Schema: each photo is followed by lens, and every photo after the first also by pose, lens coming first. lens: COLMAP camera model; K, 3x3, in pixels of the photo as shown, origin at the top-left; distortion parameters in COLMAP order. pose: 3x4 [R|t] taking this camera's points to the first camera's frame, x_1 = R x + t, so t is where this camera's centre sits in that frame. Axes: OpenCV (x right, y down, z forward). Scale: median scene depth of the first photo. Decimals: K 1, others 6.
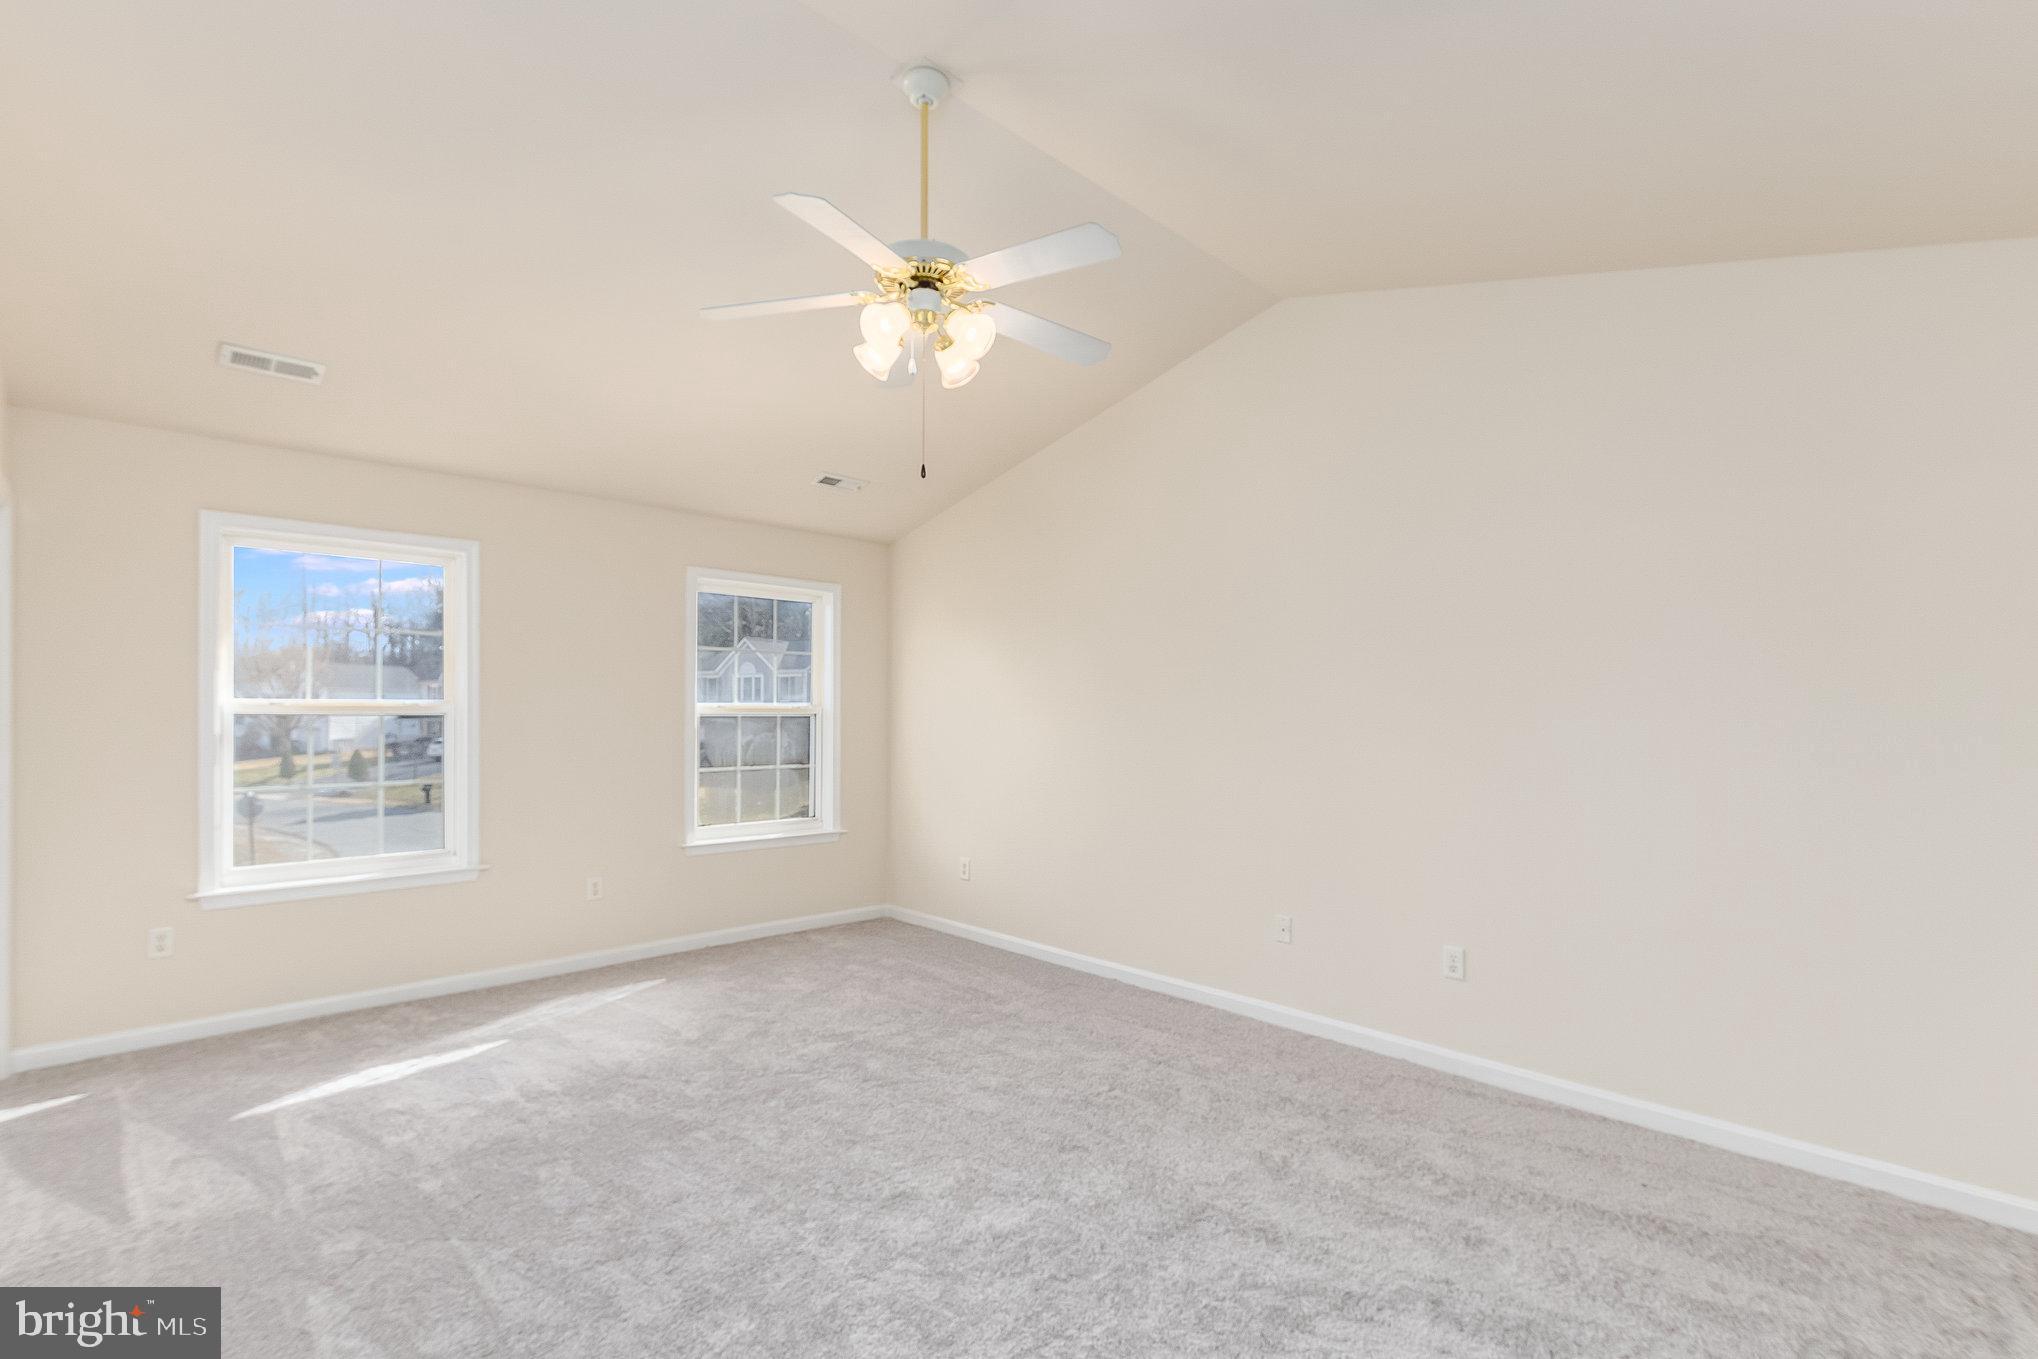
lens RADIAL K [[935.2, 0, 1017.9], [0, 935.2, 689.7], [0, 0, 1]] dist [0.000561, -0.000858]
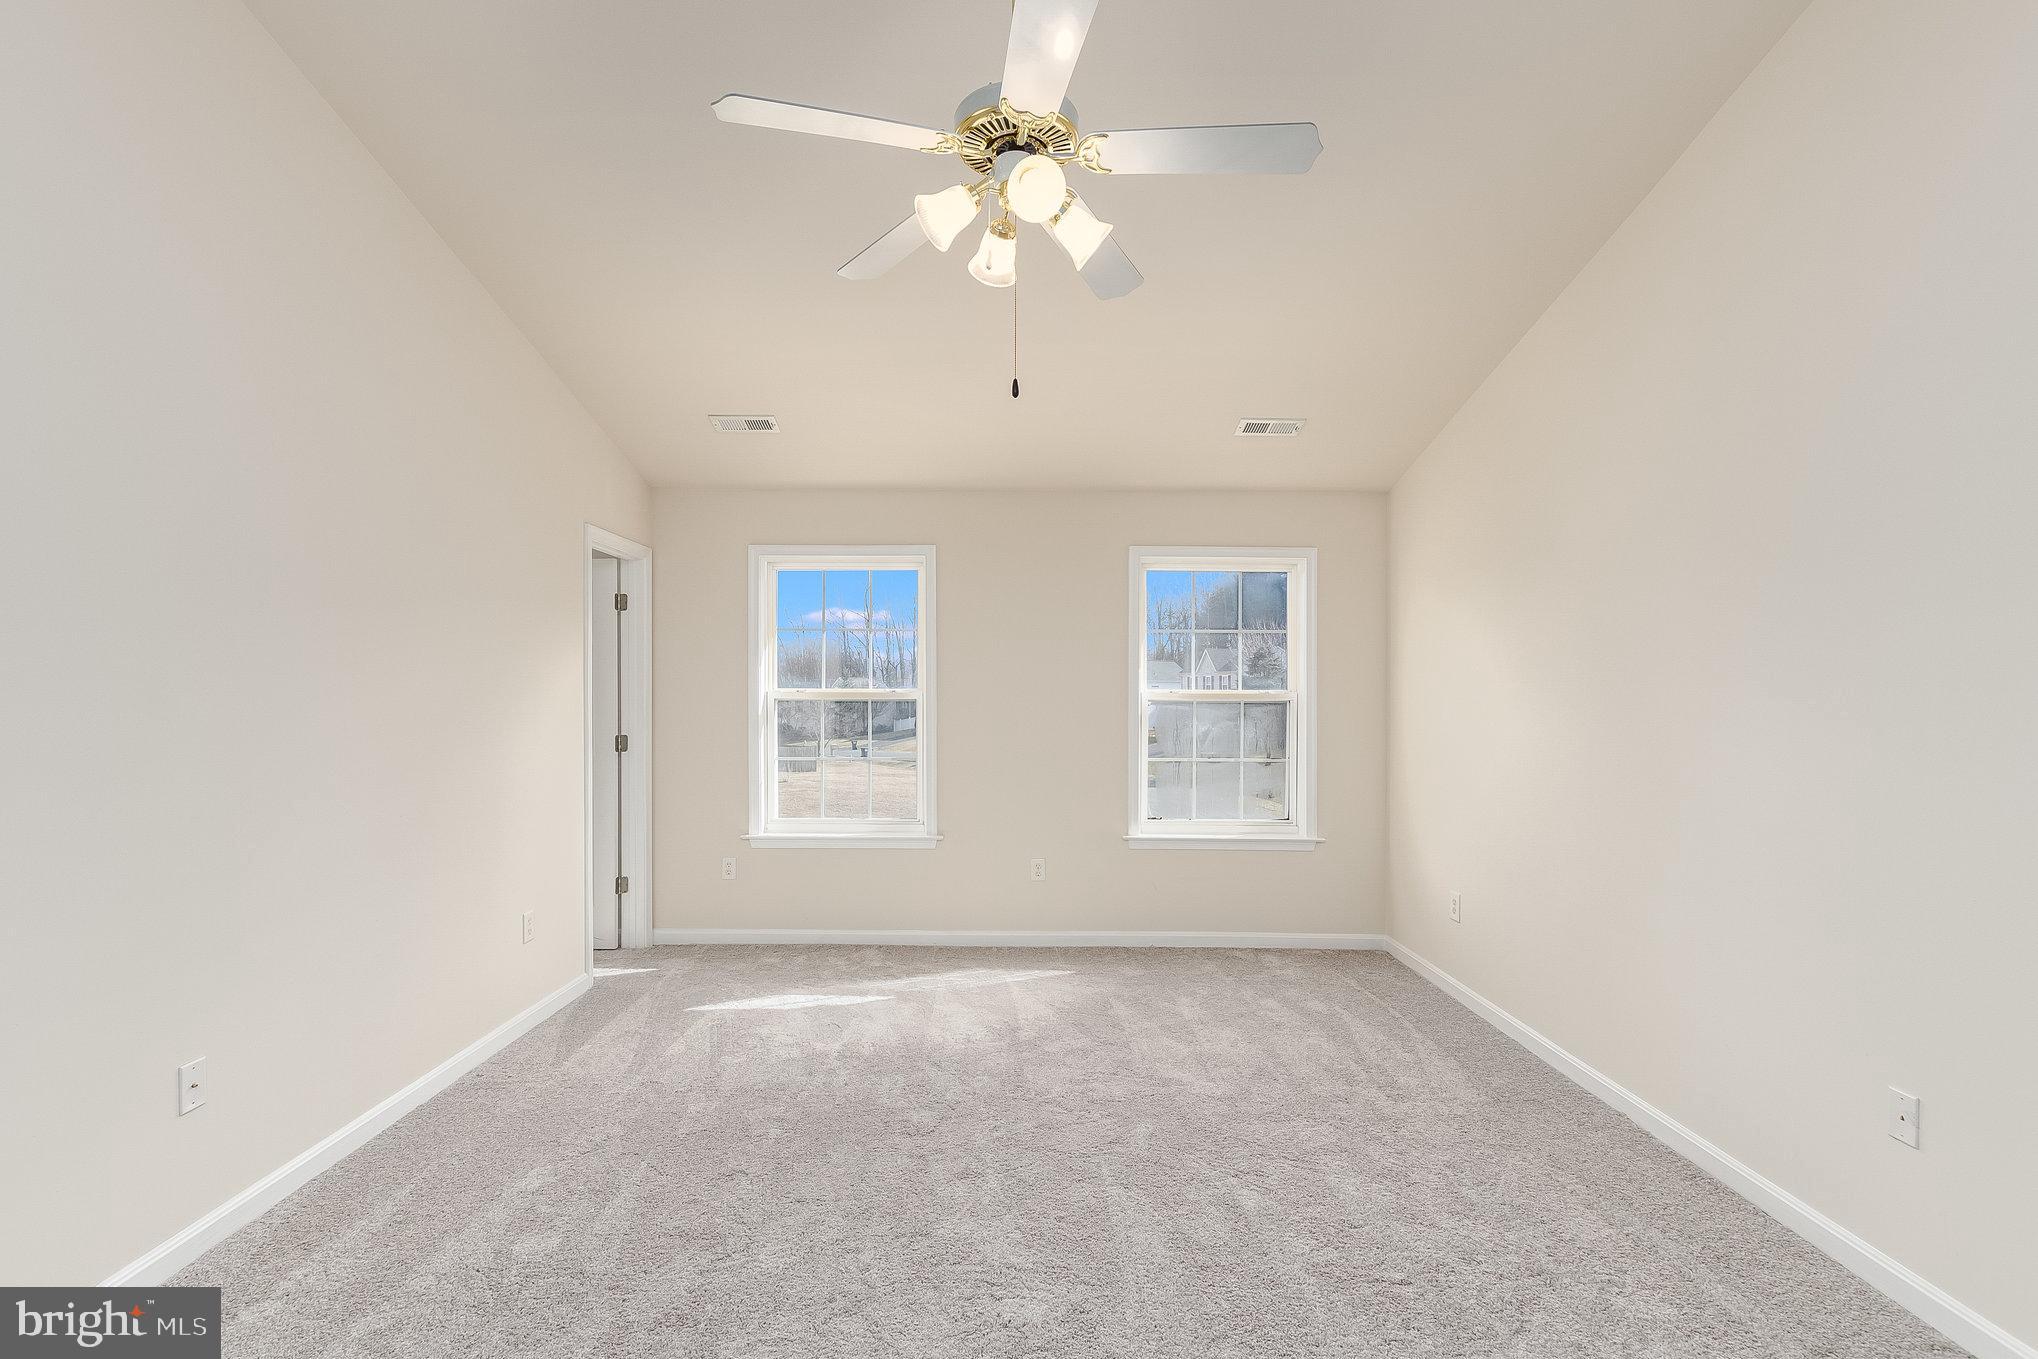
lens RADIAL K [[935.2, 0, 1027.6], [0, 935.2, 687.6], [0, 0, 1]] dist [0.000561, -0.000858]
pose [[0.714030, -0.008864, -0.700059, 0.300925], [0.015676, 0.999872, 0.003329, 0.009406], [0.699940, -0.013351, 0.714077, 0.296372]]
